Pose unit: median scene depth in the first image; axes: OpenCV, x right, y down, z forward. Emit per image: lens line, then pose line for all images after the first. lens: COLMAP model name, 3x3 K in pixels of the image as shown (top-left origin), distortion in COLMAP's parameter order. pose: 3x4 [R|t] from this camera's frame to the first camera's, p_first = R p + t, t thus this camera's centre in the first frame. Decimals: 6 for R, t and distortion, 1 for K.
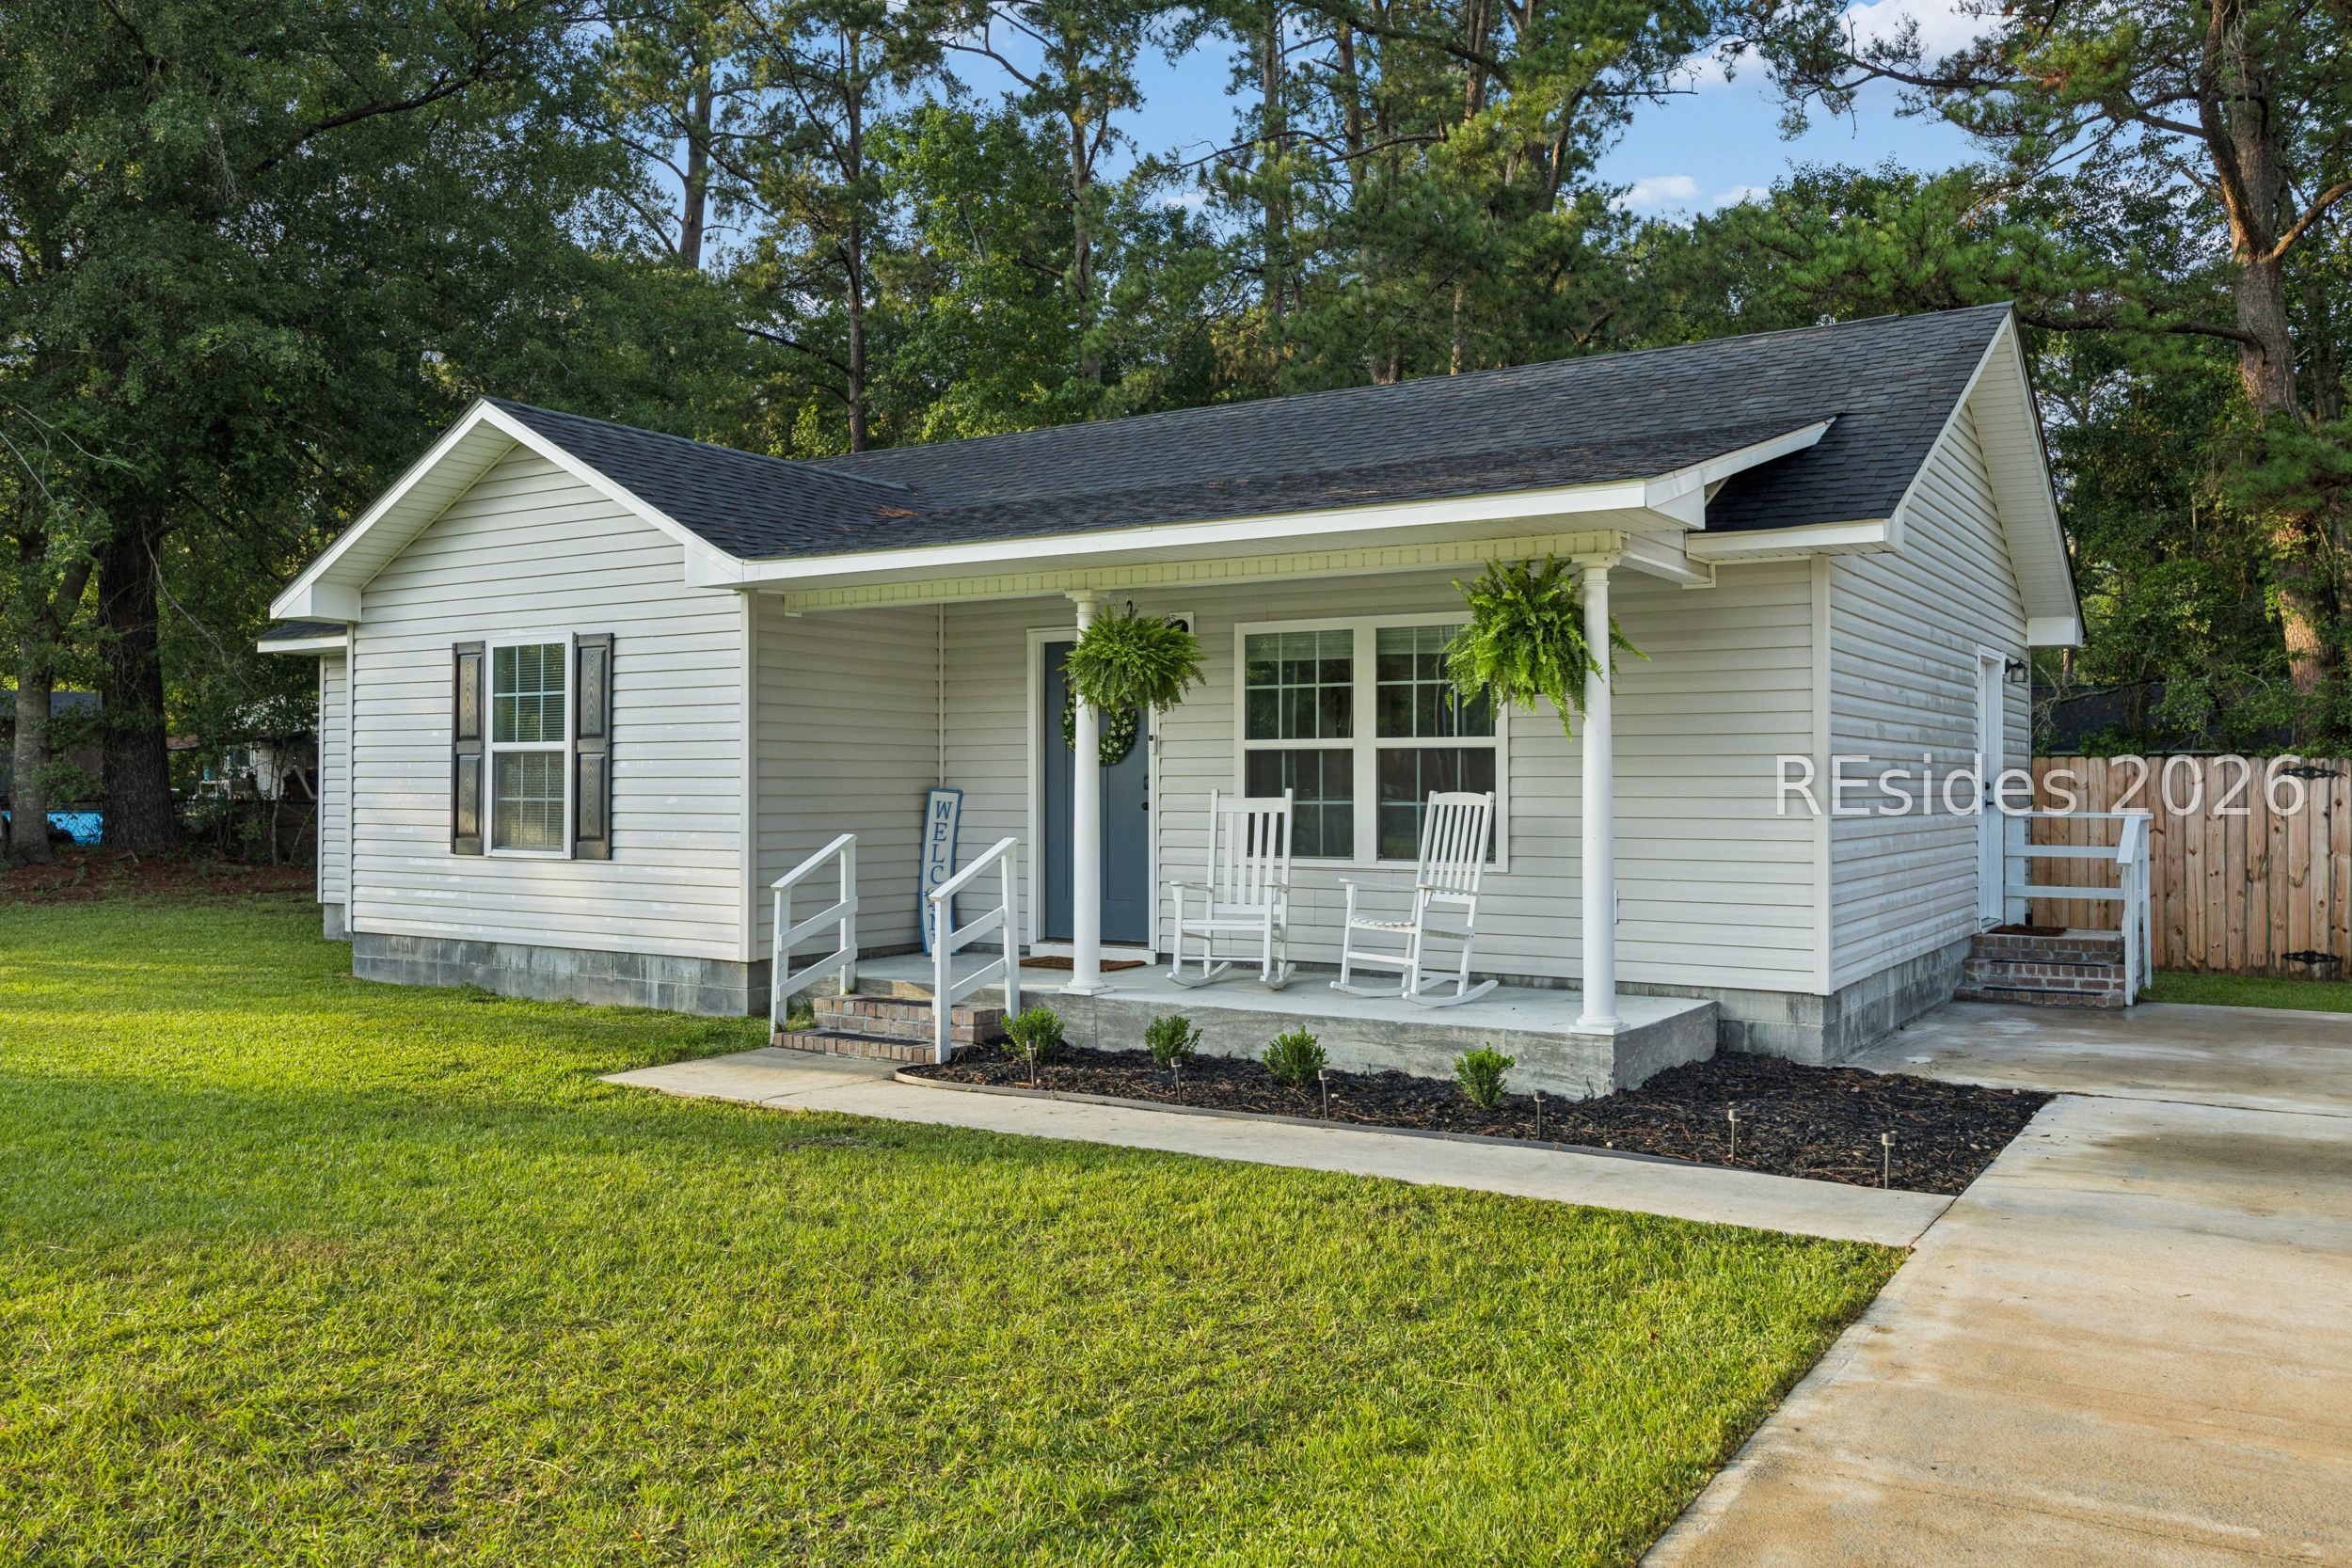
lens RADIAL K [[1810.4, 0, 1144.2], [0, 1810.4, 754.8], [0, 0, 1]] dist [0.000768, 0.000016]
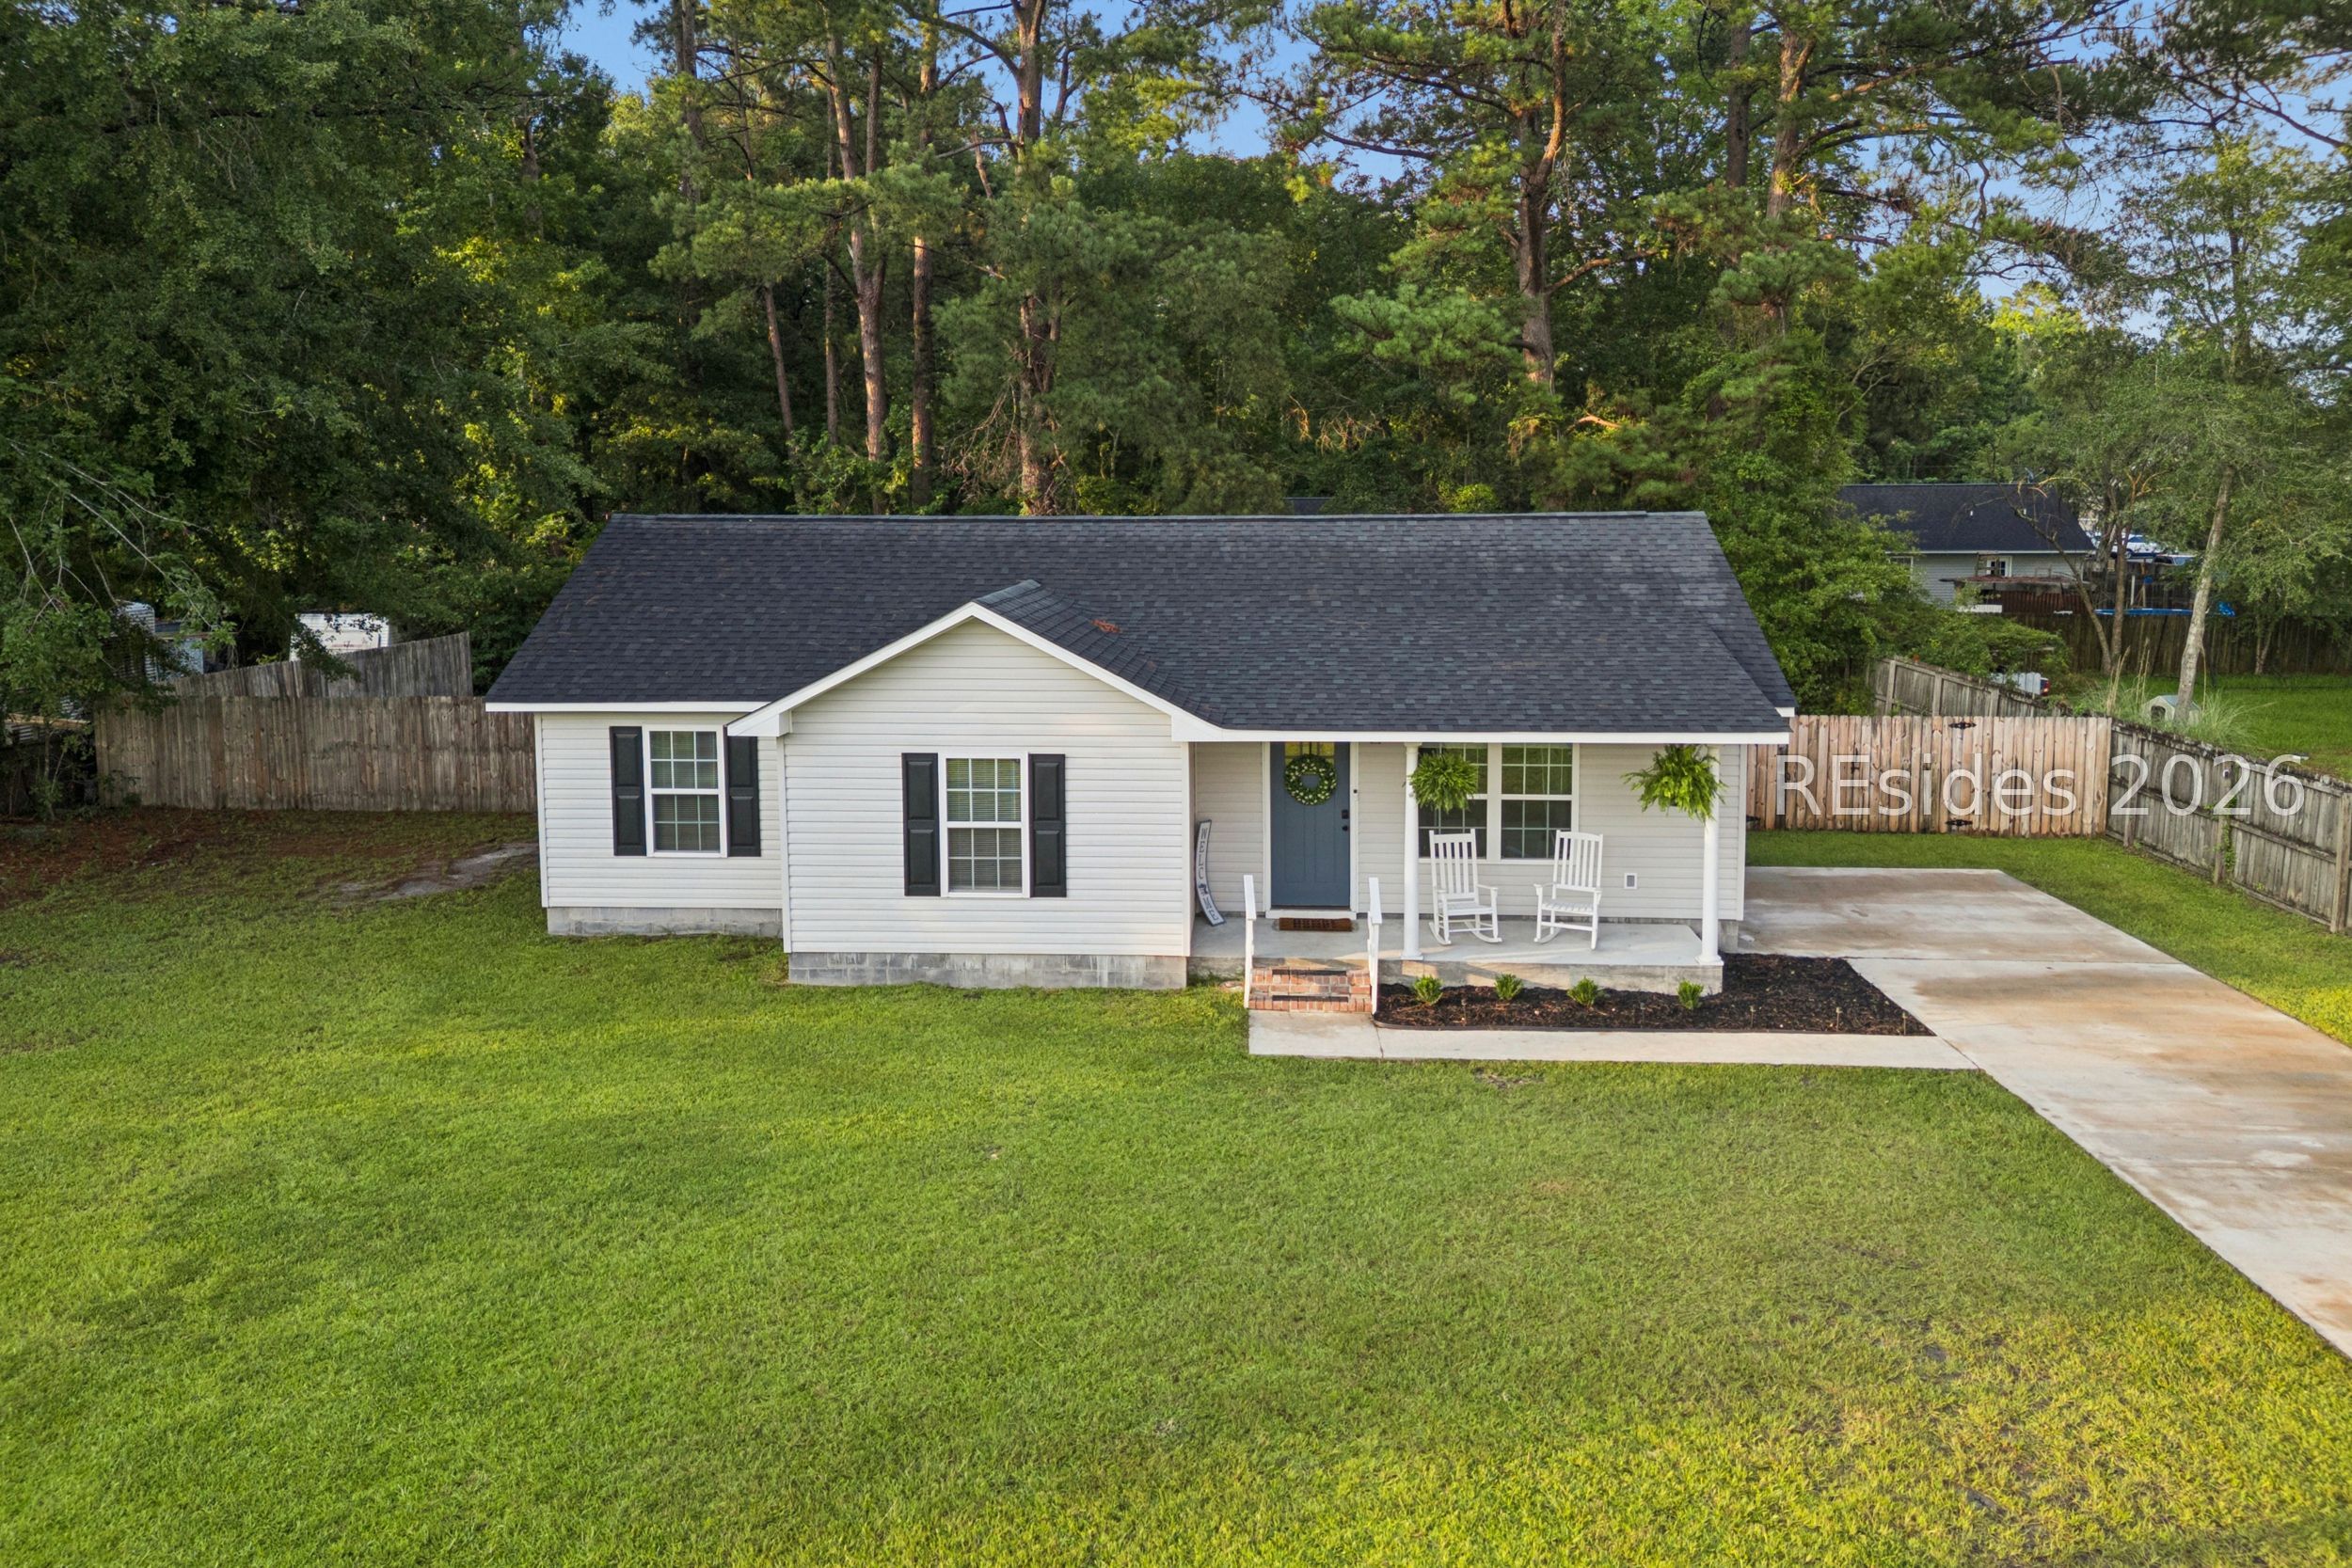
lens RADIAL K [[1660.1, 0, 1150.4], [0, 1660.1, 706.1], [0, 0, 1]] dist [0.142913, -0.196581]
pose [[0.866672, -0.068063, 0.494213, -0.930158], [-0.003045, 0.989909, 0.141670, -0.309299], [-0.498869, -0.124287, 0.857720, -0.248098]]
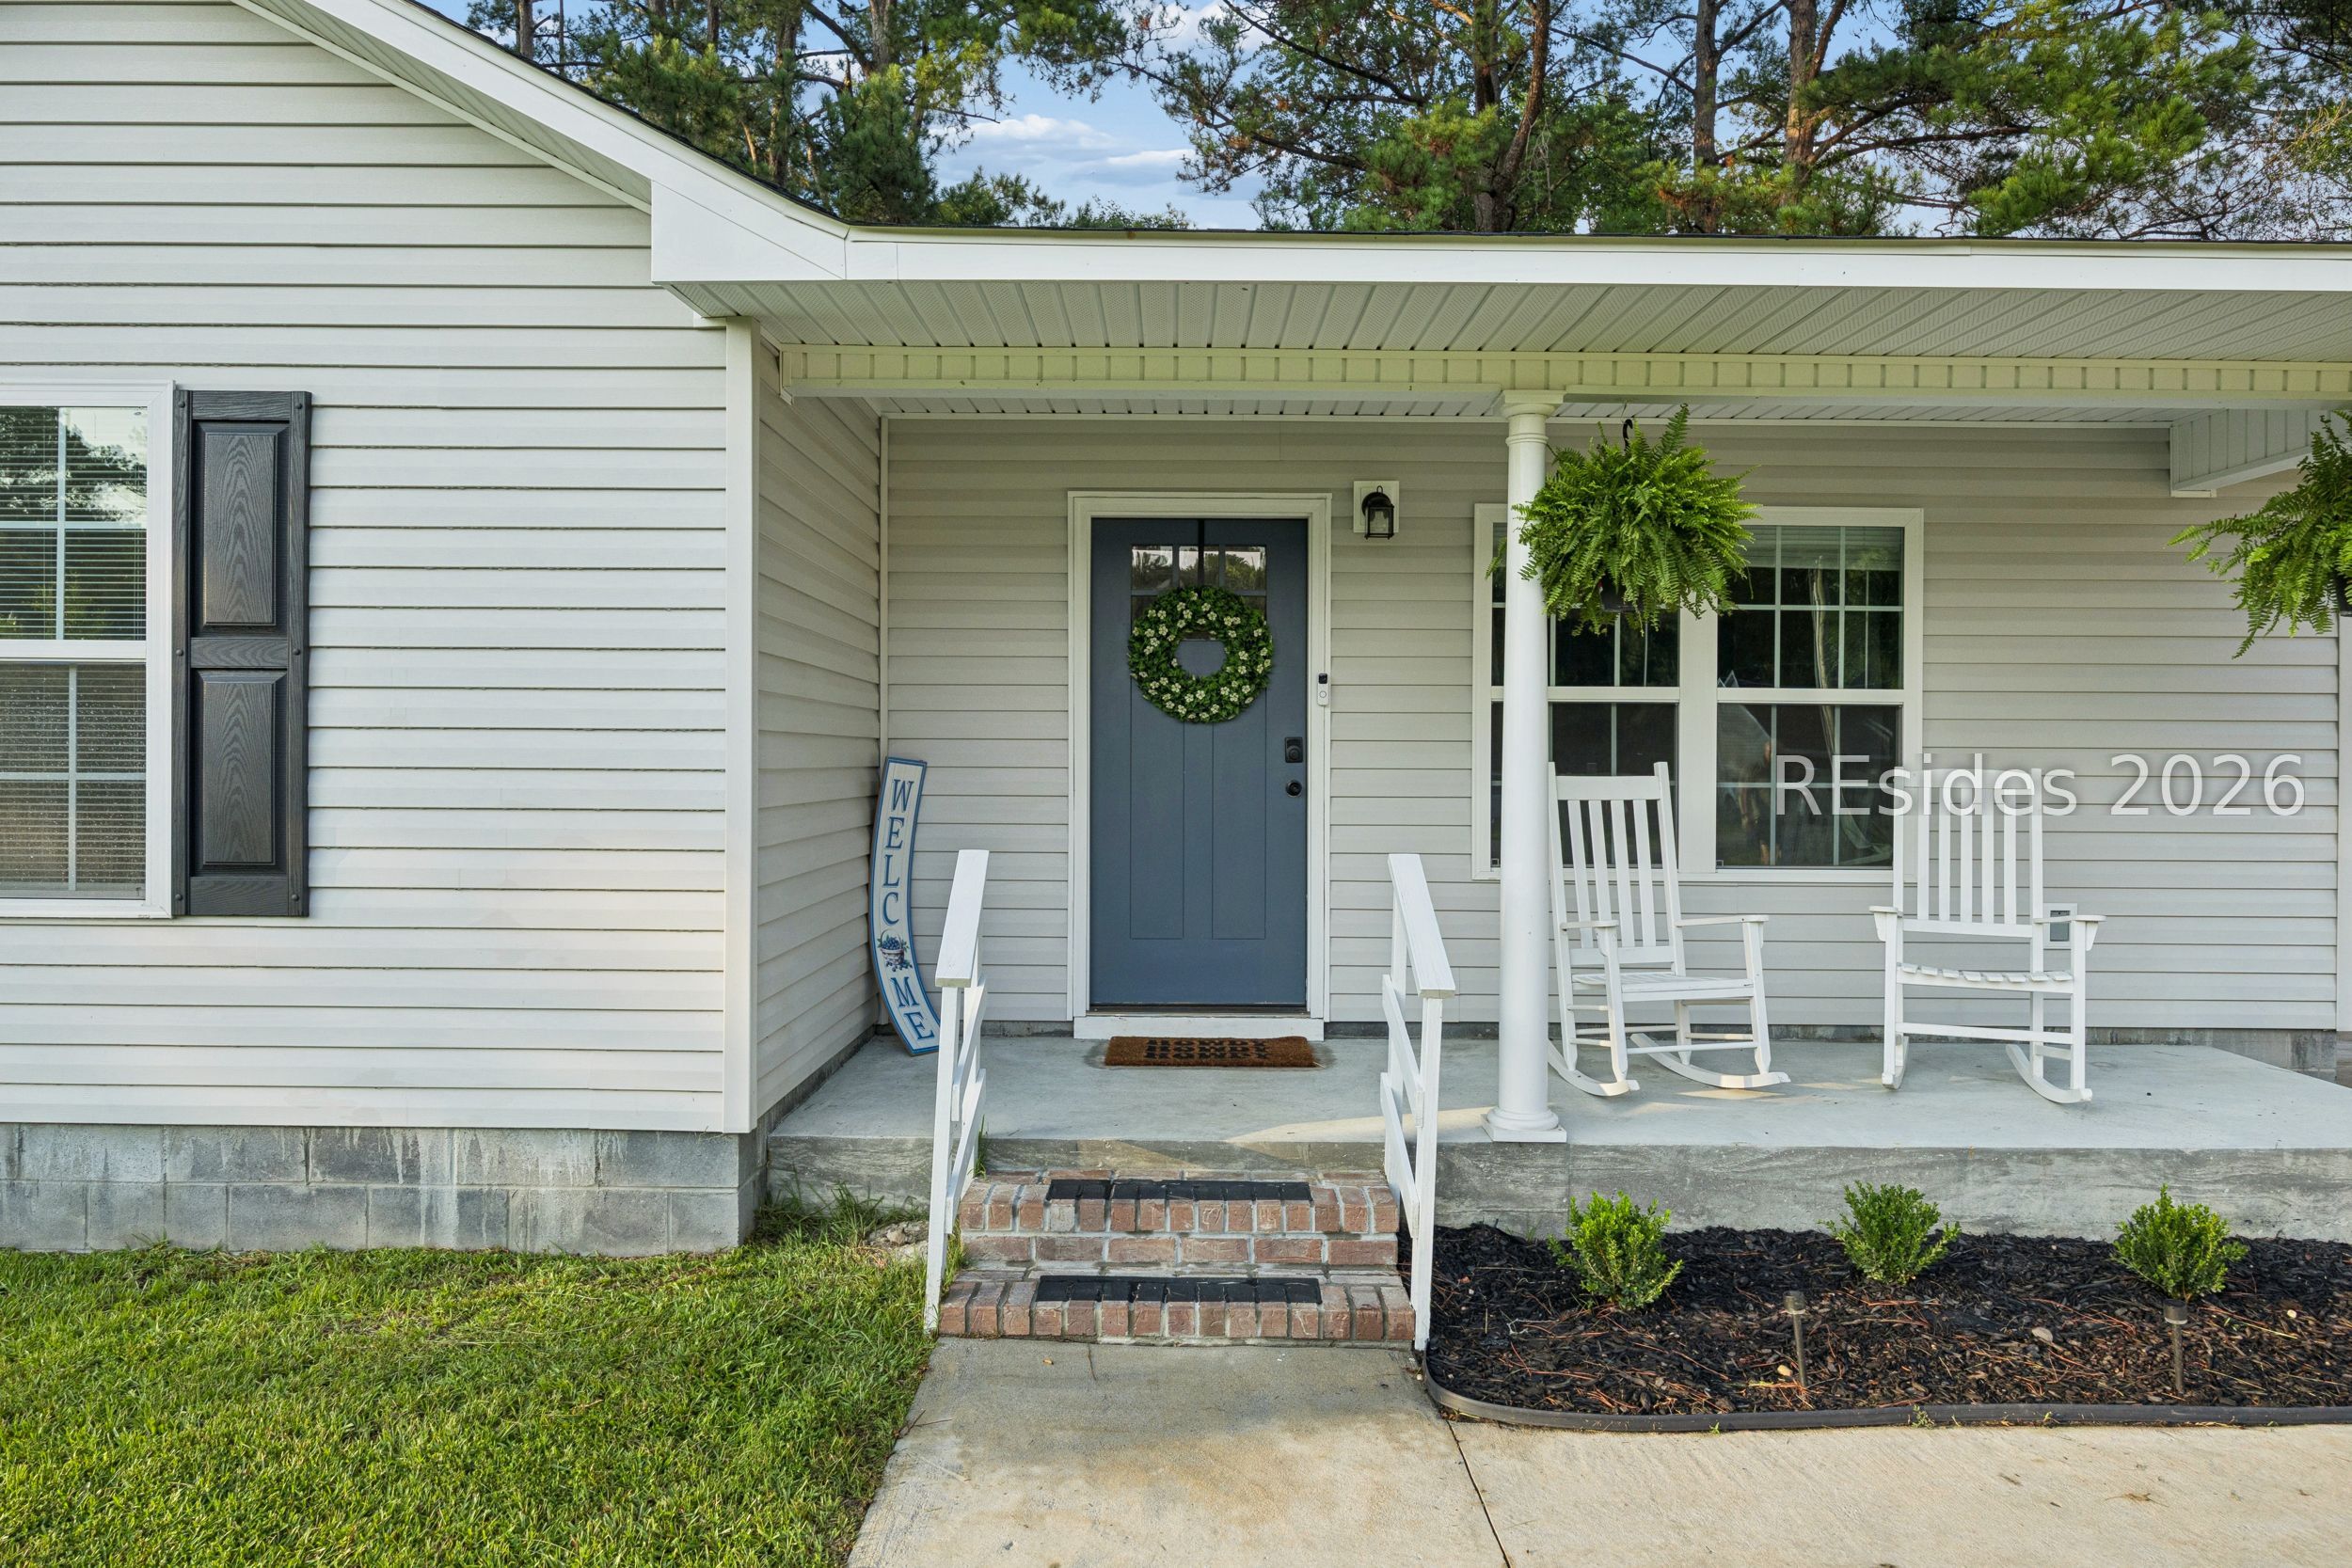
lens RADIAL K [[1476.7, 0, 1176.0], [0, 1476.7, 784.0], [0, 0, 1]] dist [-0.008525, 0.000968]
pose [[0.837310, -0.002407, 0.546723, -0.312681], [-0.015833, 0.999464, 0.028648, 0.012818], [-0.546499, -0.032643, 0.836823, 0.592578]]
